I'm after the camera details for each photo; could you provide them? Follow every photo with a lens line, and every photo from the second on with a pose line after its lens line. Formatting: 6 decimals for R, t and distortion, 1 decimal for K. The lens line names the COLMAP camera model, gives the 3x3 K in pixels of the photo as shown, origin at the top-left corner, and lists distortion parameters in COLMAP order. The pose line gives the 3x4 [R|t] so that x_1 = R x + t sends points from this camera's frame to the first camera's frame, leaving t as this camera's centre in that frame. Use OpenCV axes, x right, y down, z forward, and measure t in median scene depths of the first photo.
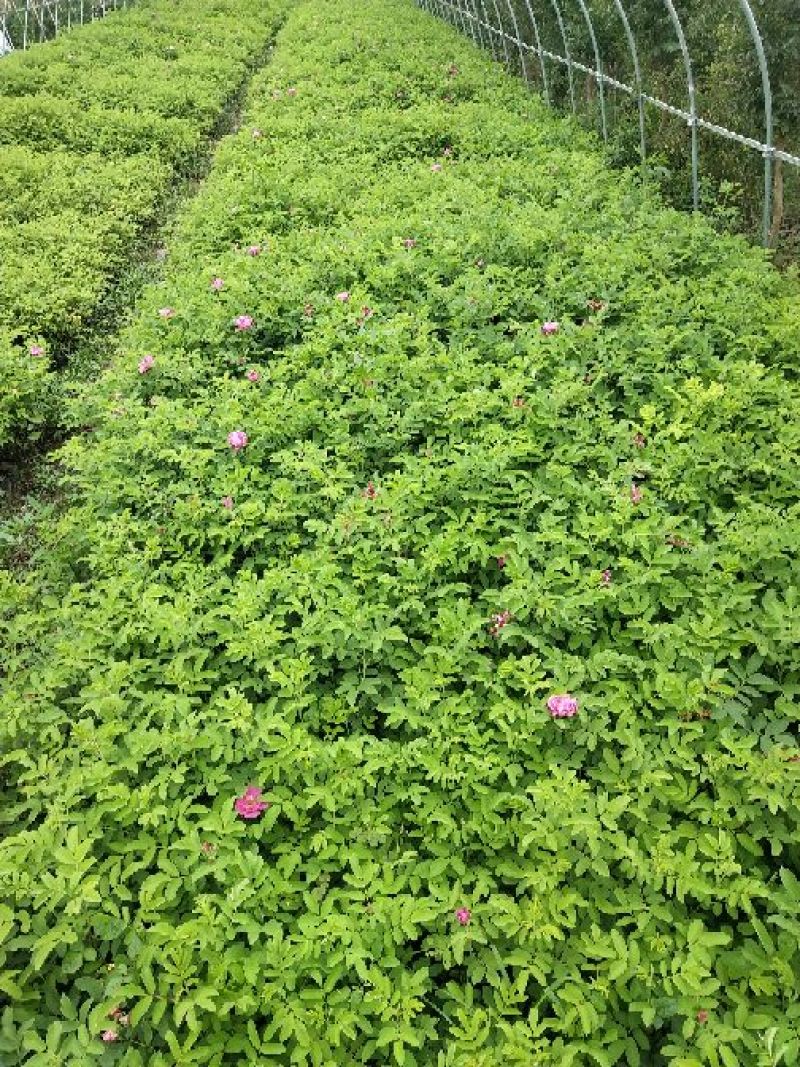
lens RADIAL K [[832.0, 0, 400.0], [0, 832.0, 533.5], [0, 0, 1]] dist [0.008489, 0.002537]
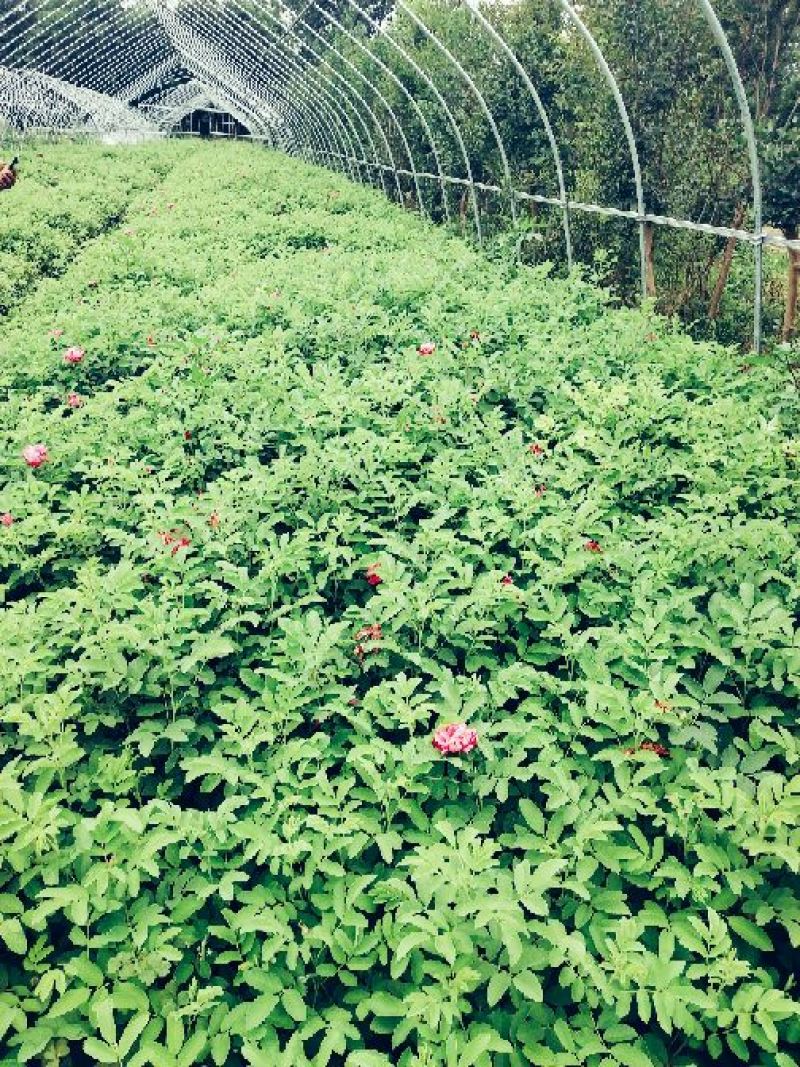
lens RADIAL K [[830.9, 0, 401.3], [0, 830.9, 519.3], [0, 0, 1]] dist [0.005906, 0.010425]
pose [[0.991879, -0.006759, 0.127002, 0.068945], [0.032105, 0.979552, -0.198613, 0.171287], [-0.123062, 0.201077, 0.971815, 0.326915]]
